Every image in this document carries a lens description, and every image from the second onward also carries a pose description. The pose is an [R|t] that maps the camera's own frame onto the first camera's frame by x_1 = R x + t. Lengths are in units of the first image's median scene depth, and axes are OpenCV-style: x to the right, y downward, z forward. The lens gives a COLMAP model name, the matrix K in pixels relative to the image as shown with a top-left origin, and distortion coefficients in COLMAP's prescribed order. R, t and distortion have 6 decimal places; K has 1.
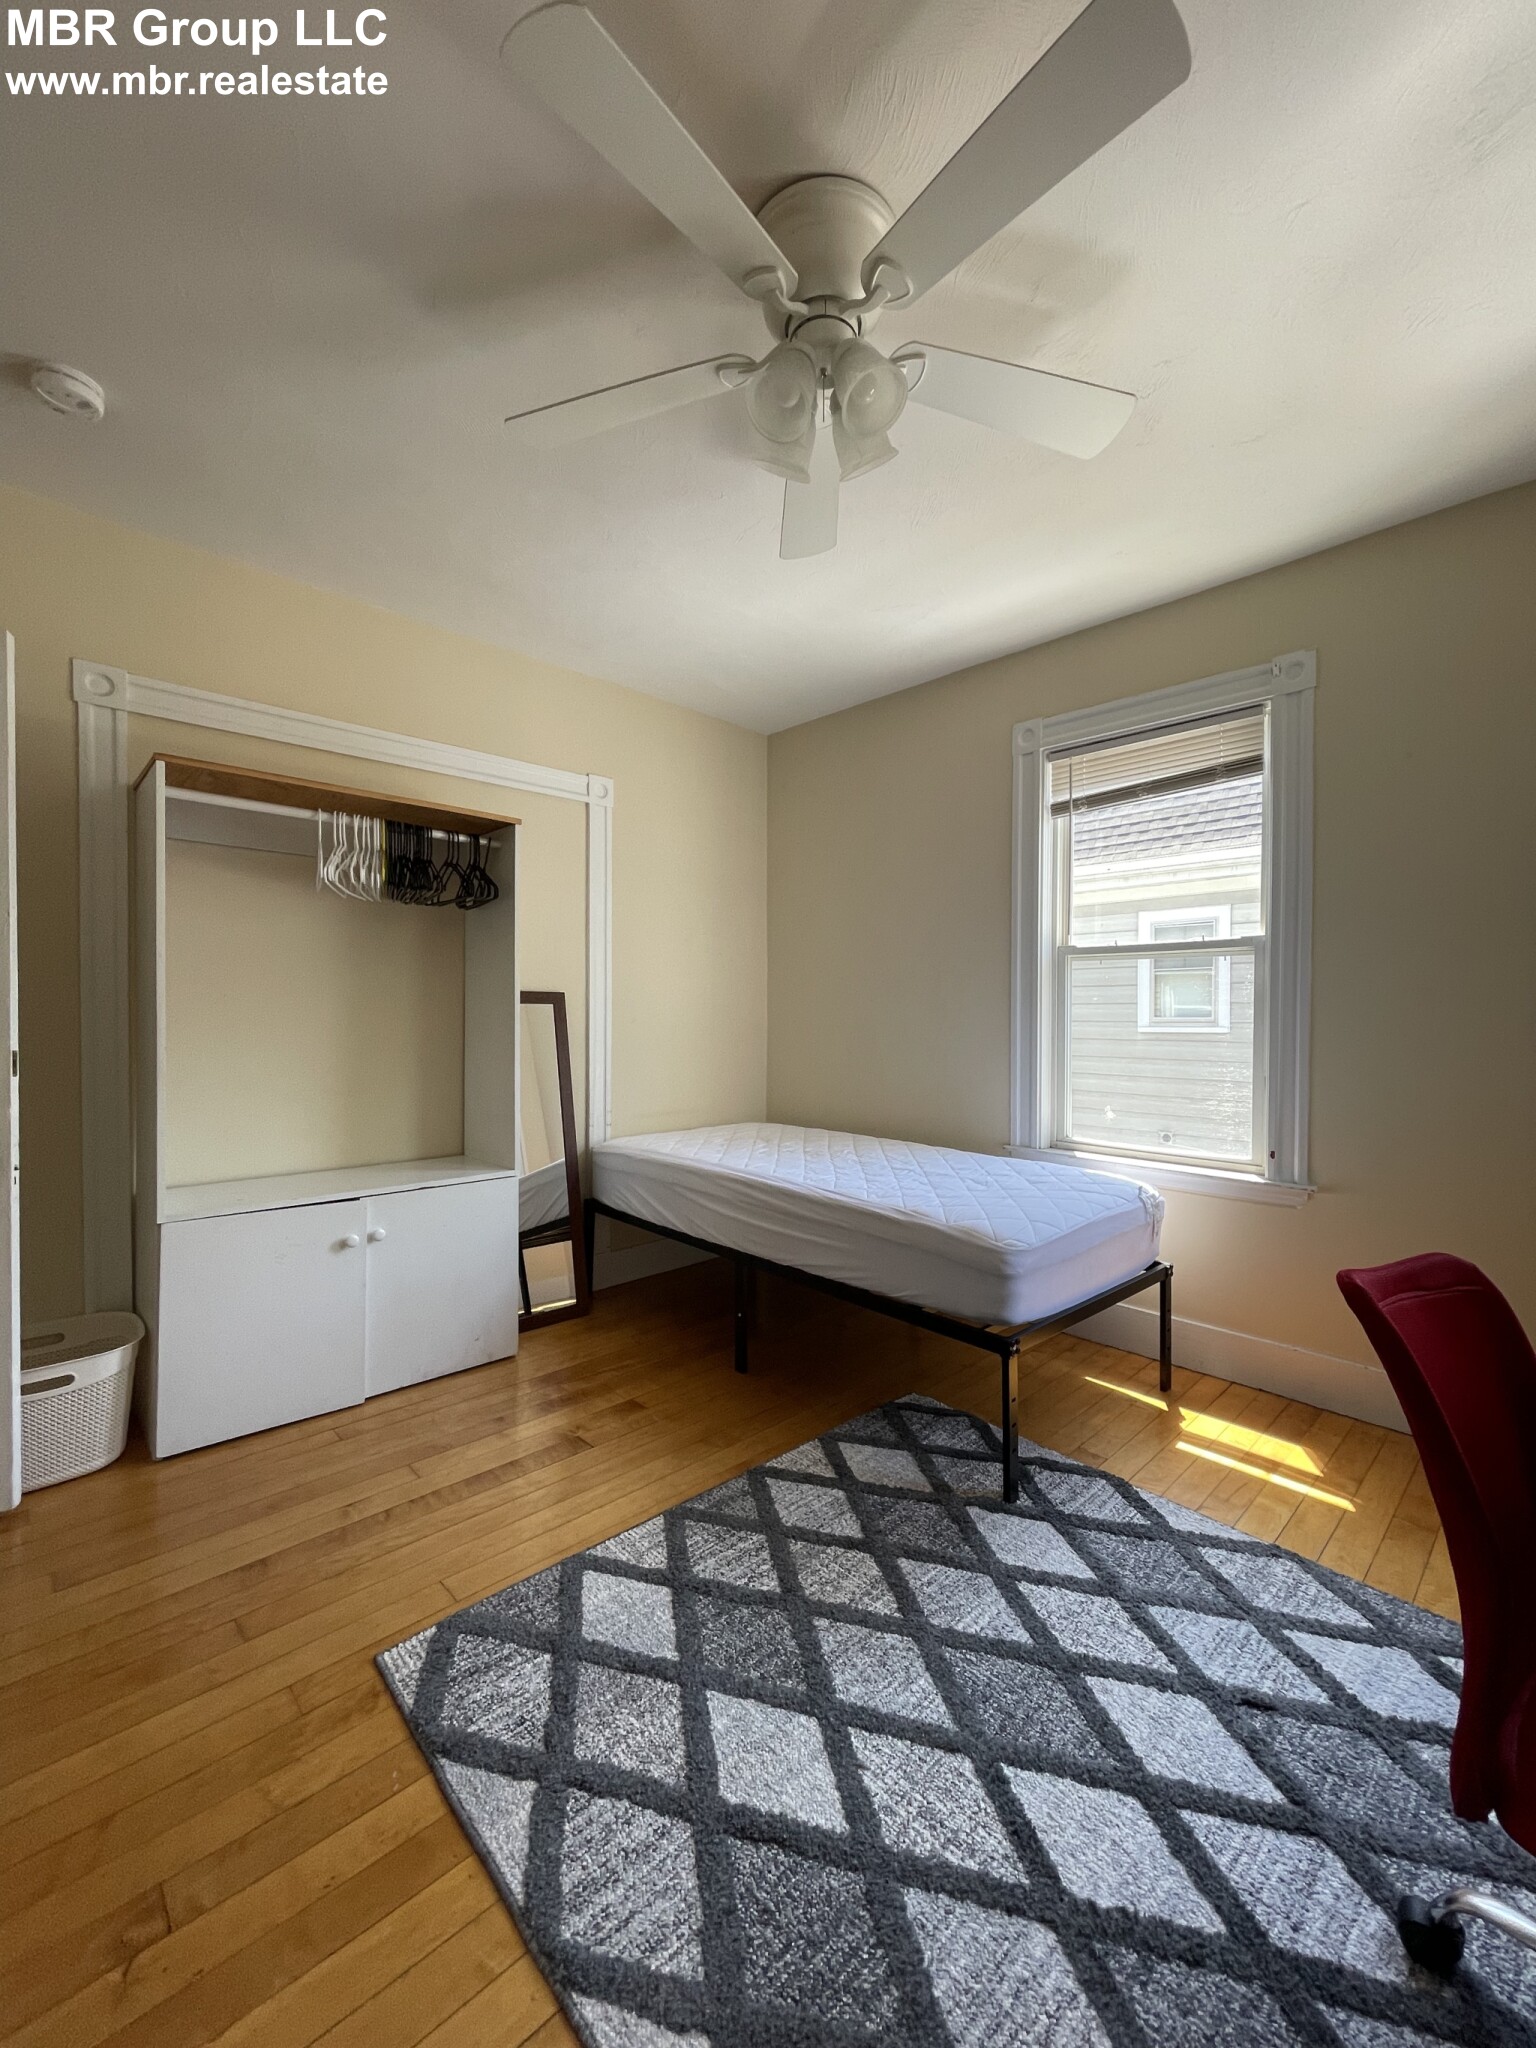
lens RADIAL K [[824.9, 0, 771.9], [0, 824.9, 1022.3], [0, 0, 1]] dist [-0.007206, 0.000460]
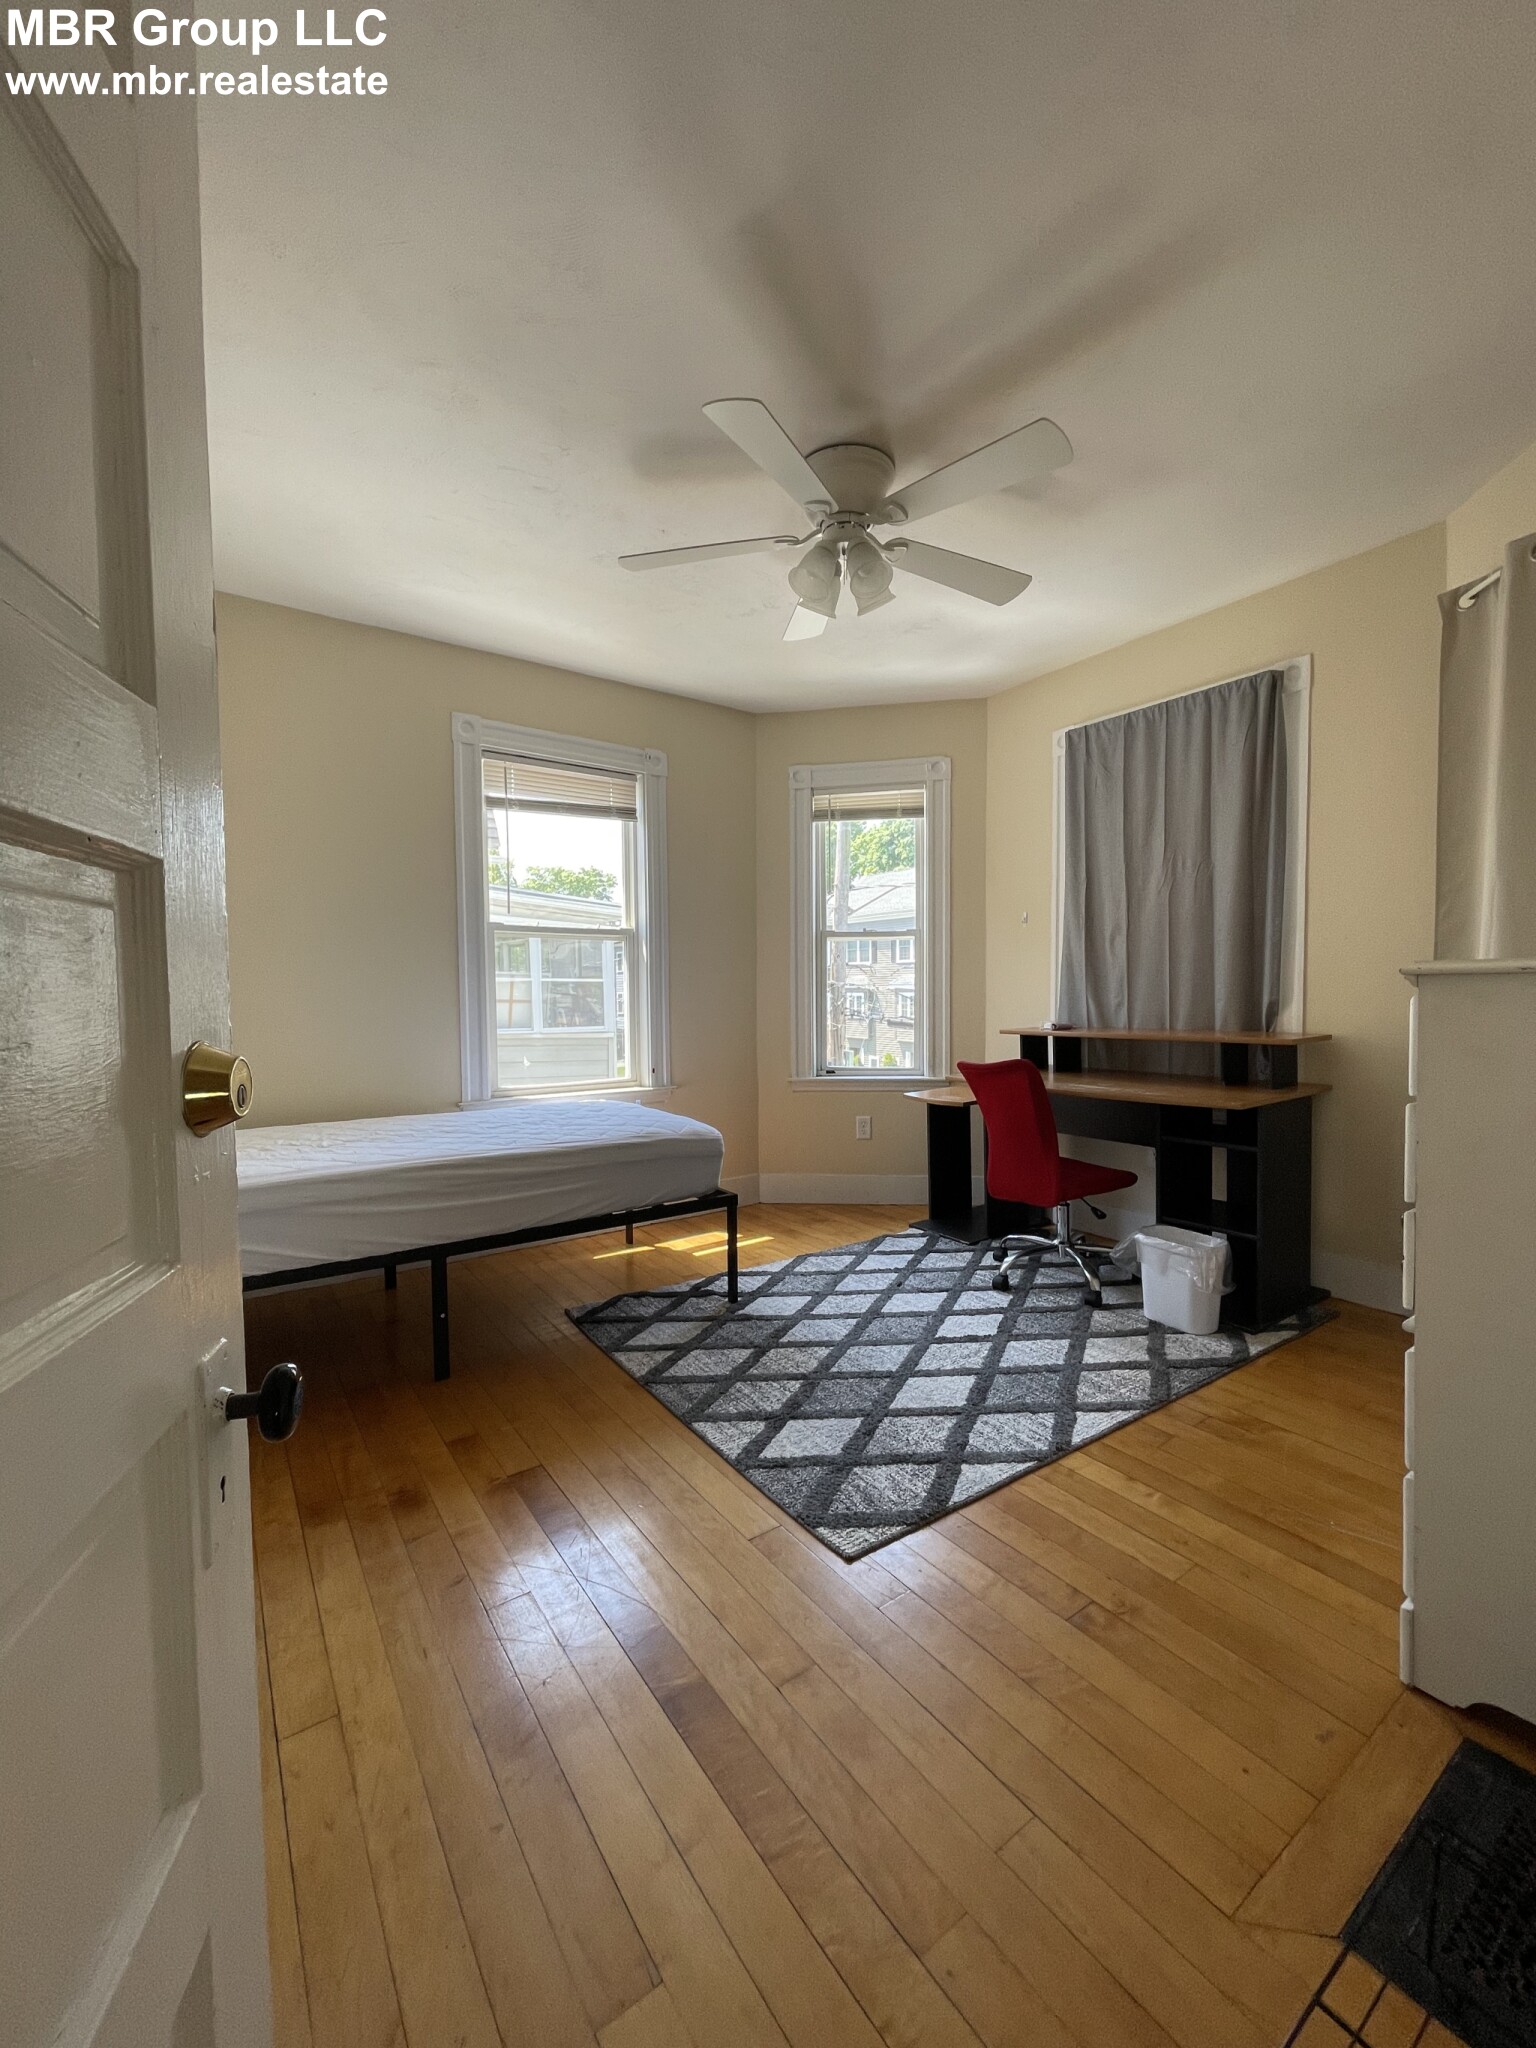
lens RADIAL K [[824.9, 0, 771.9], [0, 824.9, 1022.3], [0, 0, 1]] dist [-0.007206, 0.000460]
pose [[0.153587, -0.045299, 0.987096, -1.340470], [0.020973, 0.998873, 0.042576, 0.011379], [-0.987913, 0.014164, 0.154364, 0.801924]]
